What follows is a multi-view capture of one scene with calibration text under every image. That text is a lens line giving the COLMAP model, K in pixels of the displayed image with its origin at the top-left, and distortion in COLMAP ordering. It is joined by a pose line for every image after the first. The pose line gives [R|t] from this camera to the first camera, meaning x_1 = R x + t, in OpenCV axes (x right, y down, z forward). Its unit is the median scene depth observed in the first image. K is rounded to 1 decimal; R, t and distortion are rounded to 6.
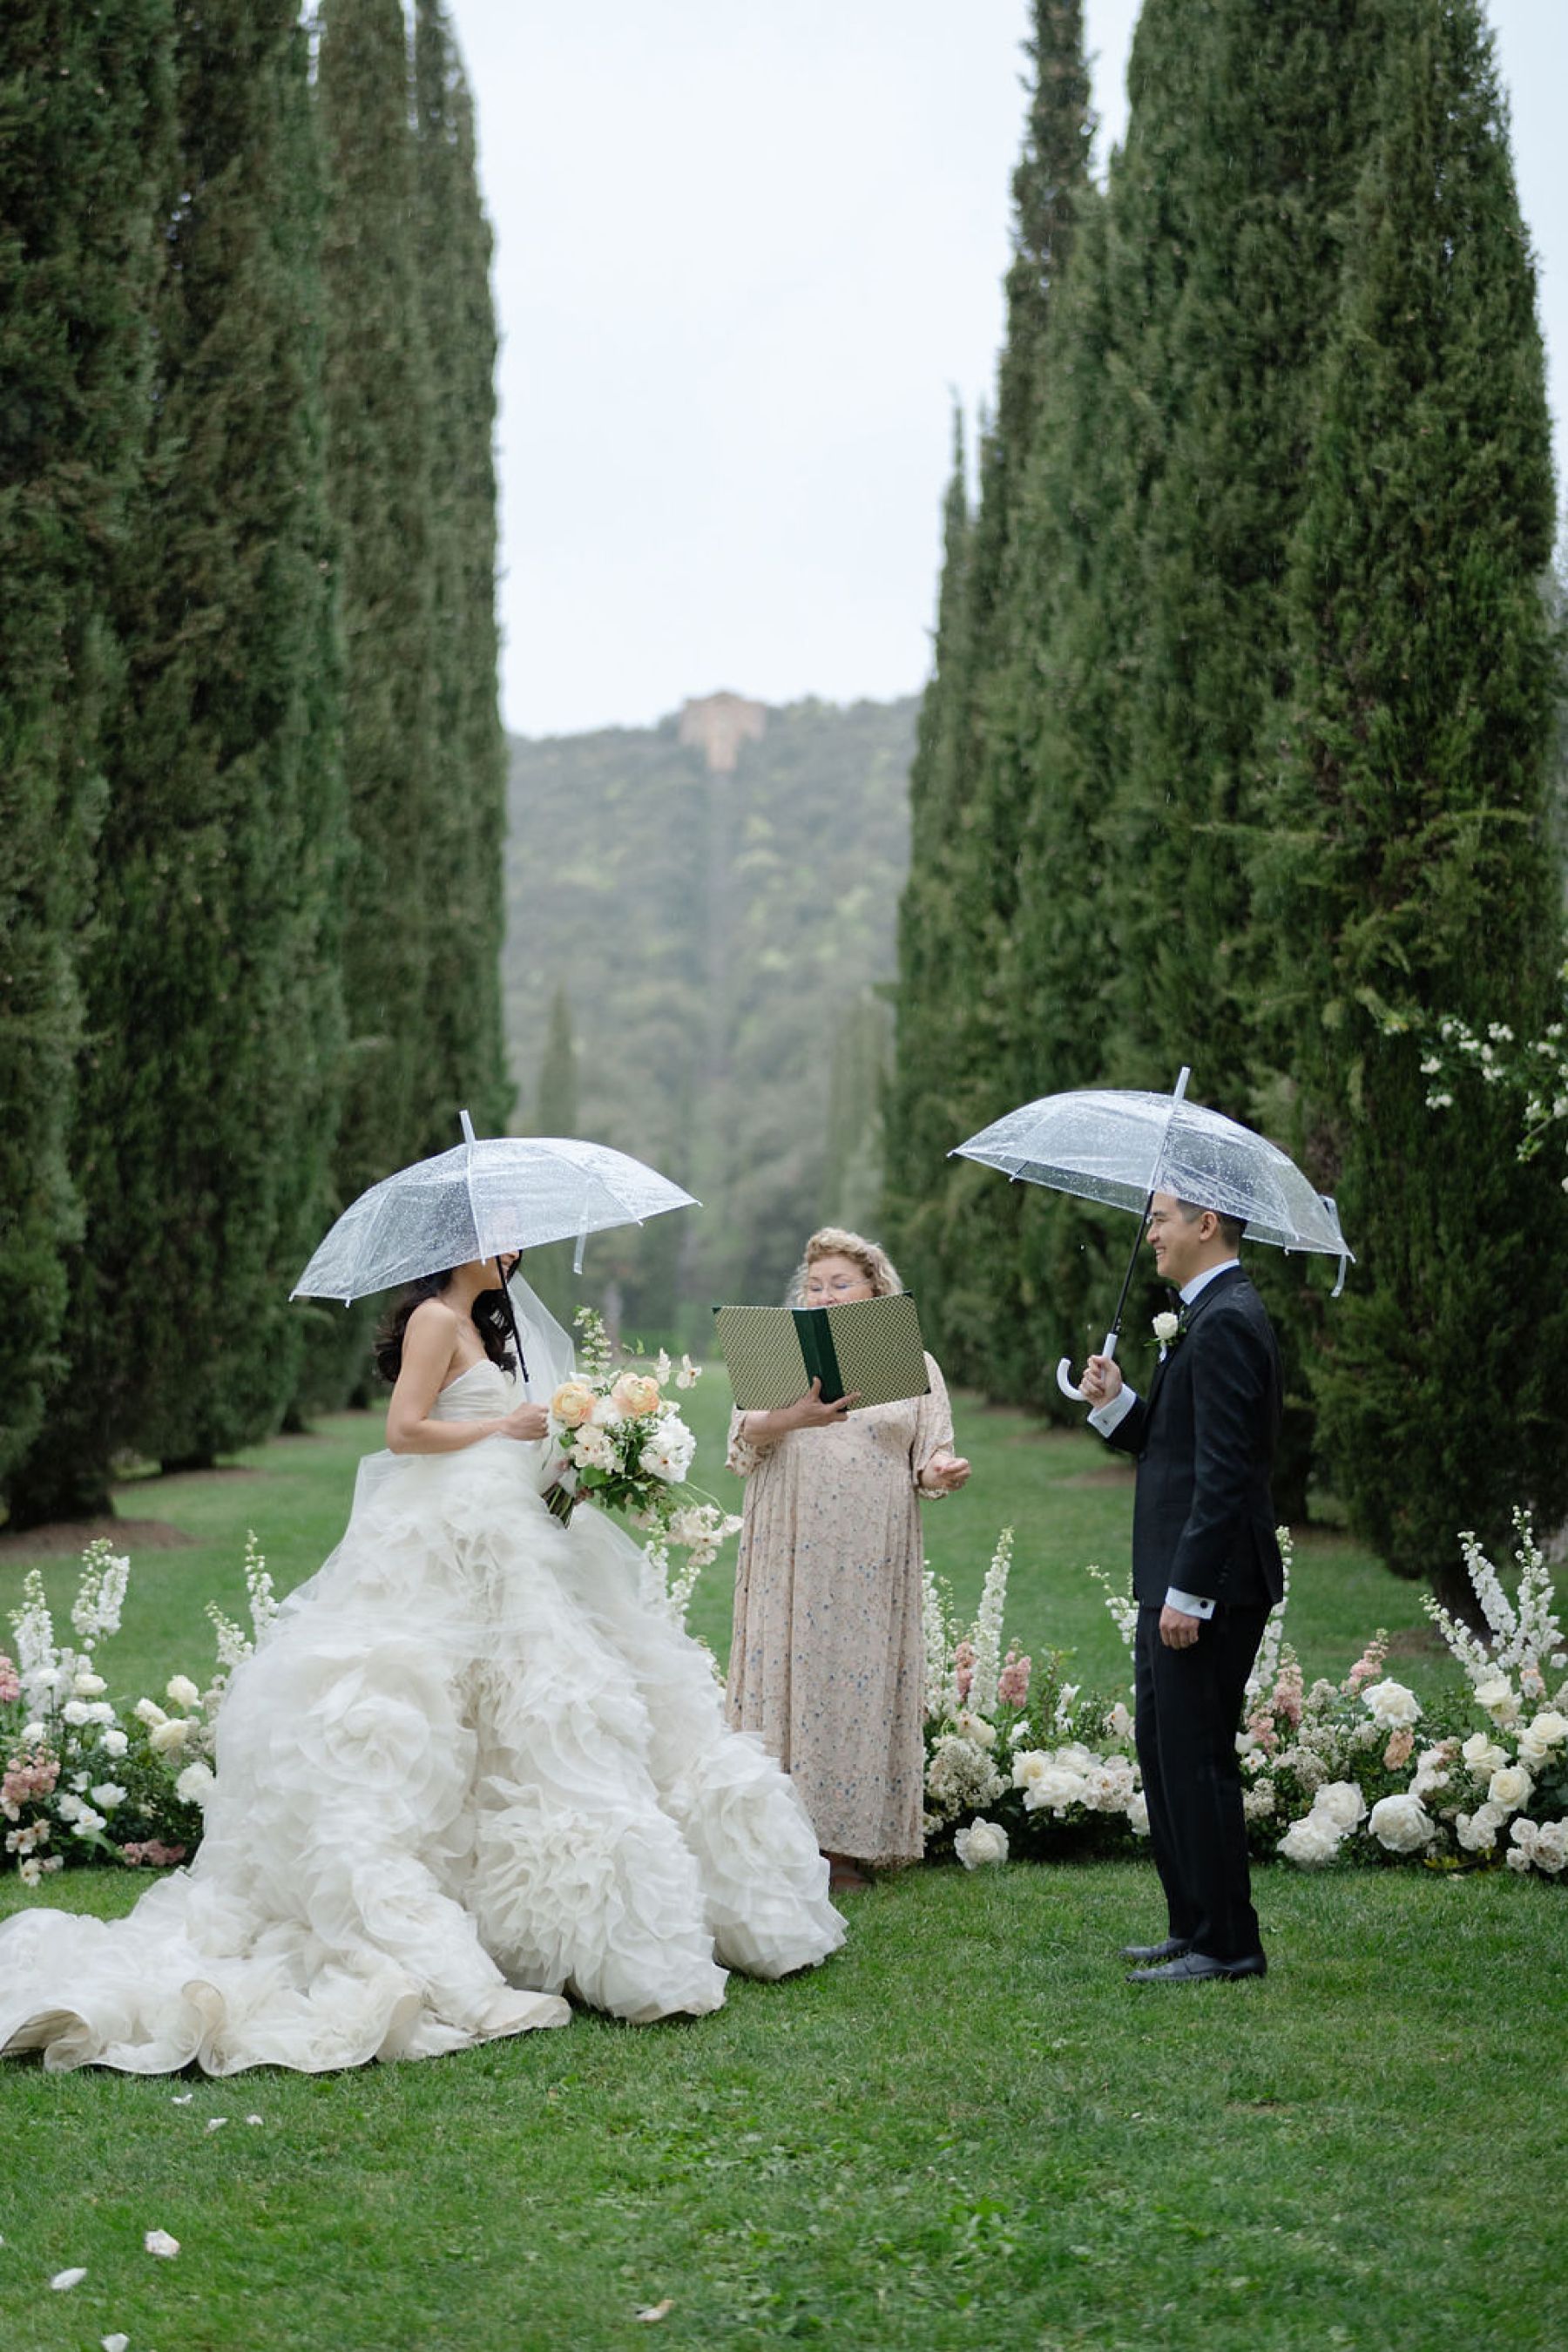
lens RADIAL K [[3917.3, 0, 691.6], [0, 3917.3, 1137.2], [0, 0, 1]] dist [-0.031707, 0.004267]
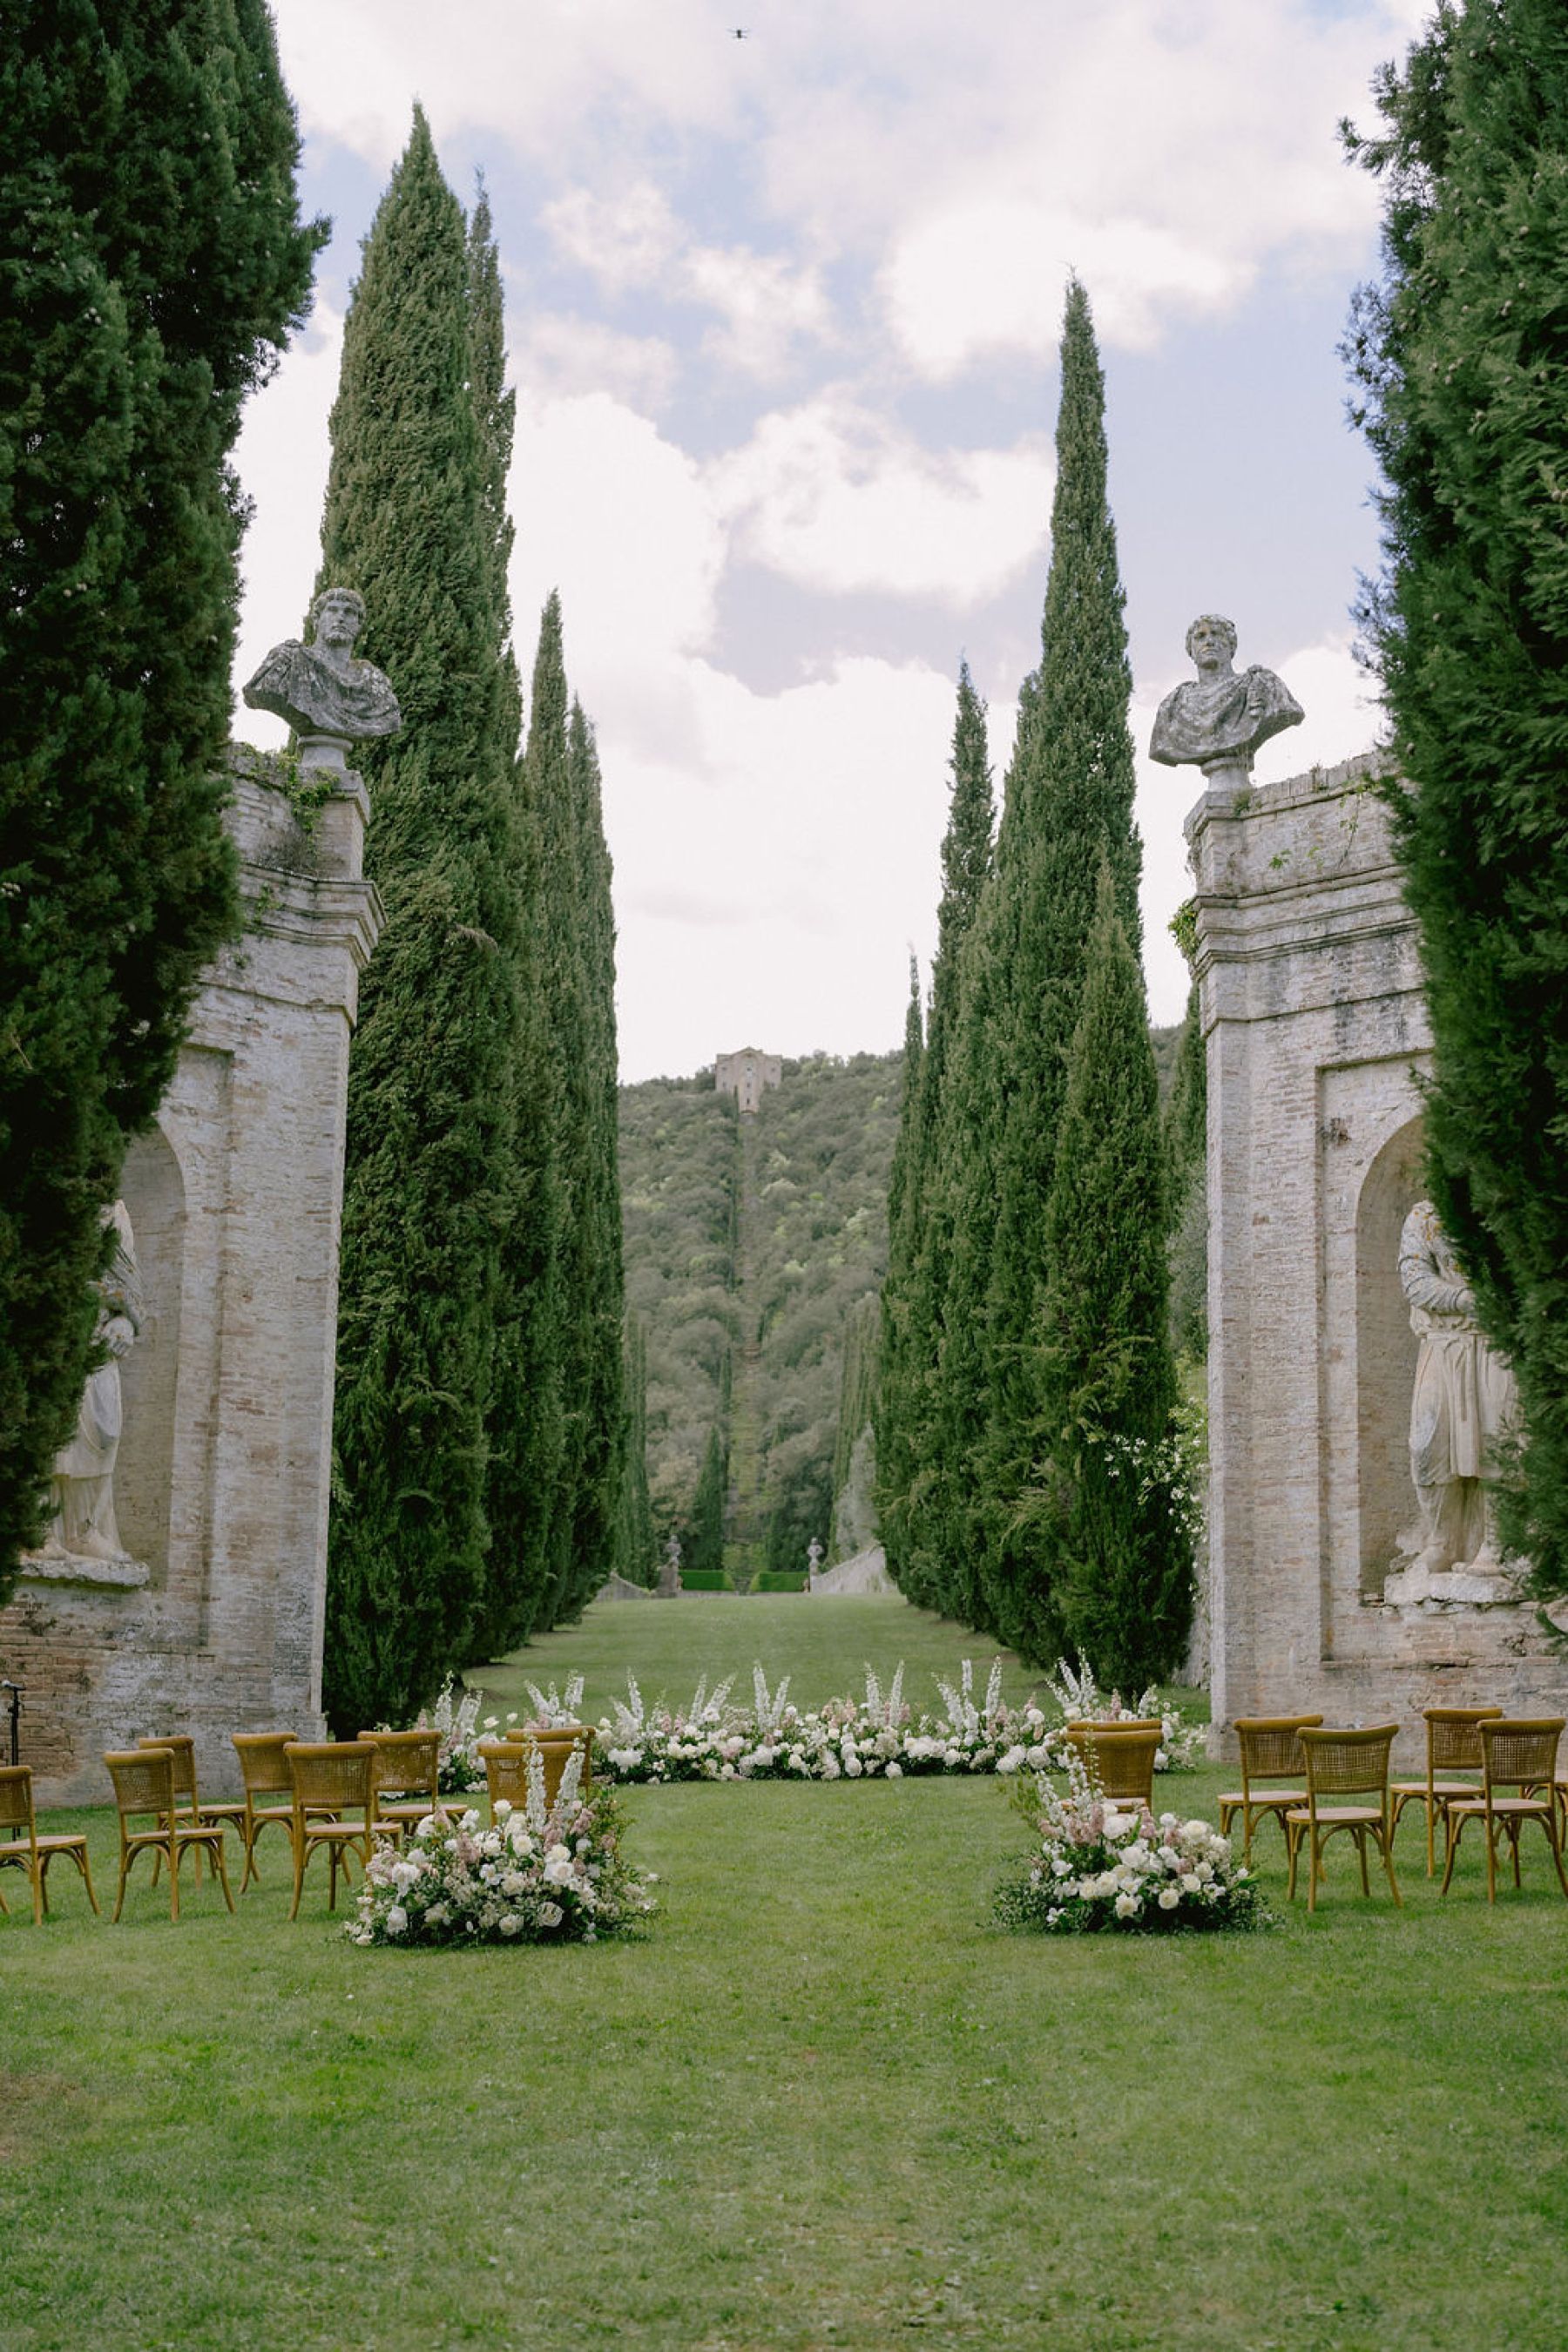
lens RADIAL K [[3729.7, 0, 826.1], [0, 3729.7, 1171.0], [0, 0, 1]] dist [0.022225, -0.020806]
pose [[0.999351, -0.017516, 0.031481, -0.032351], [0.019189, 0.998376, -0.053642, -0.067888], [-0.030490, 0.054211, 0.998064, -1.070397]]
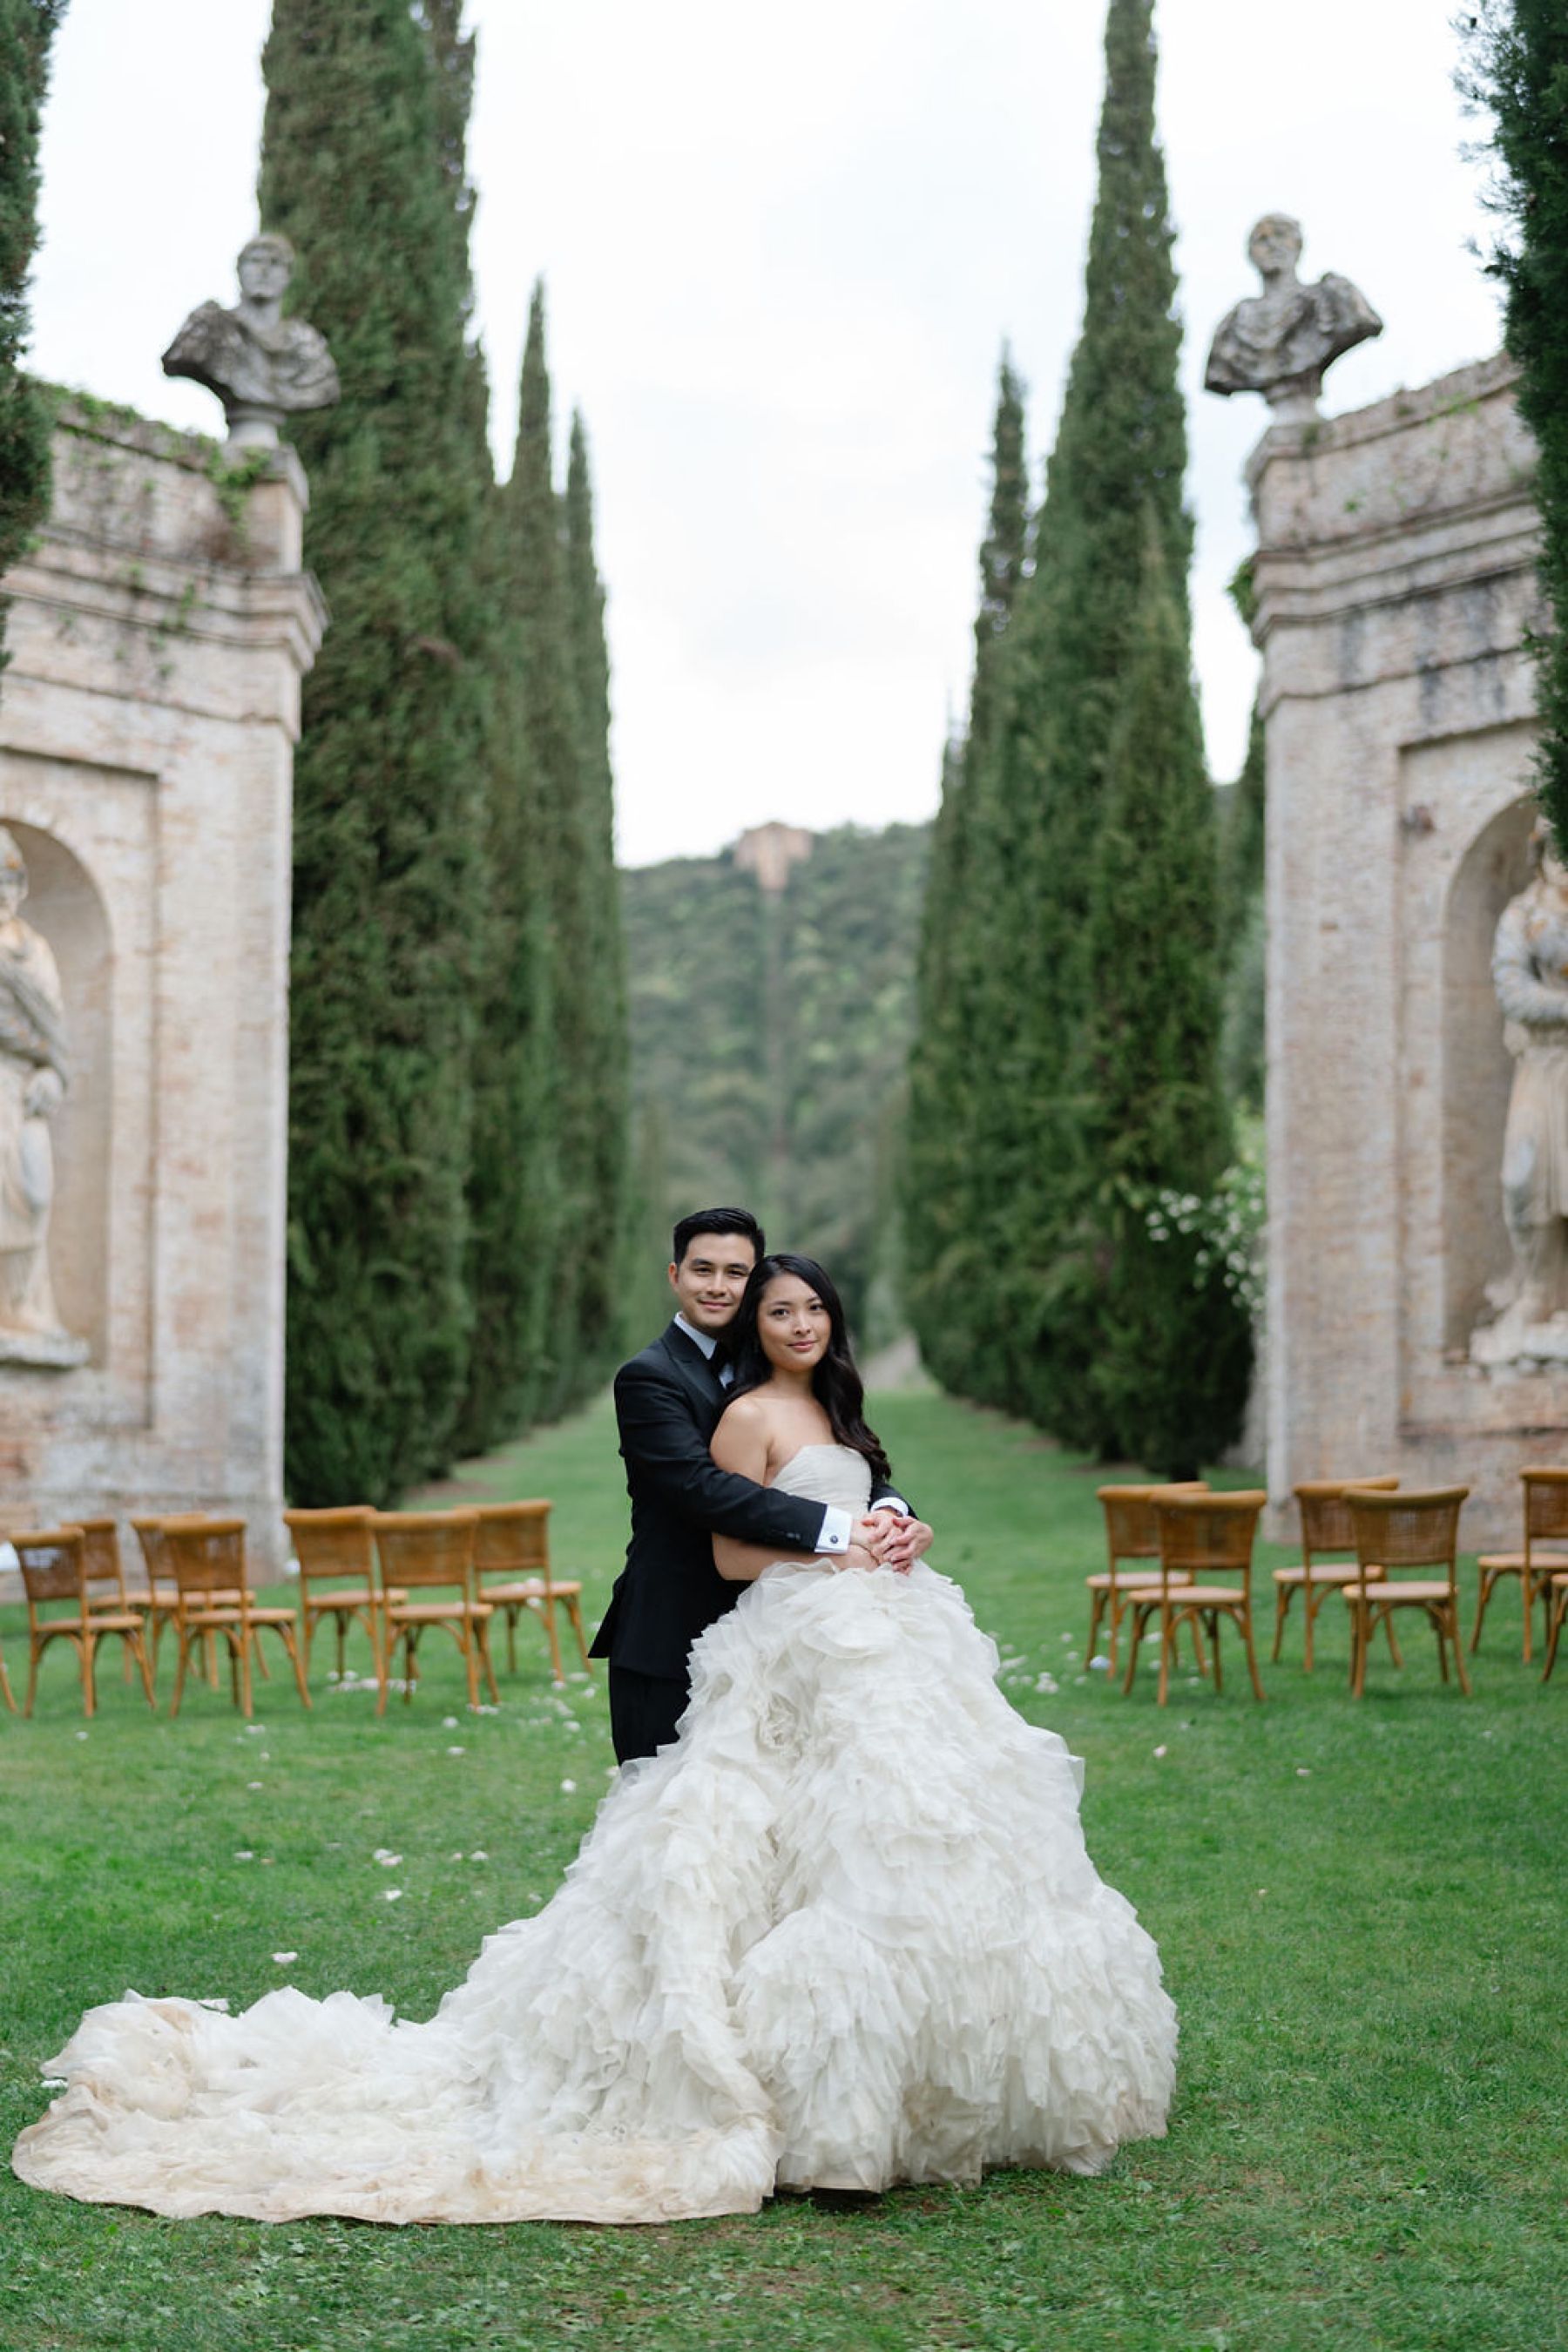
lens RADIAL K [[3819.1, 0, 409.3], [0, 3819.1, 1471.0], [0, 0, 1]] dist [0.044050, -0.023781]
pose [[0.995261, -0.033132, -0.091424, -0.012121], [0.039807, 0.996597, 0.072186, -0.042030], [0.088721, -0.075483, 0.993192, -0.932625]]
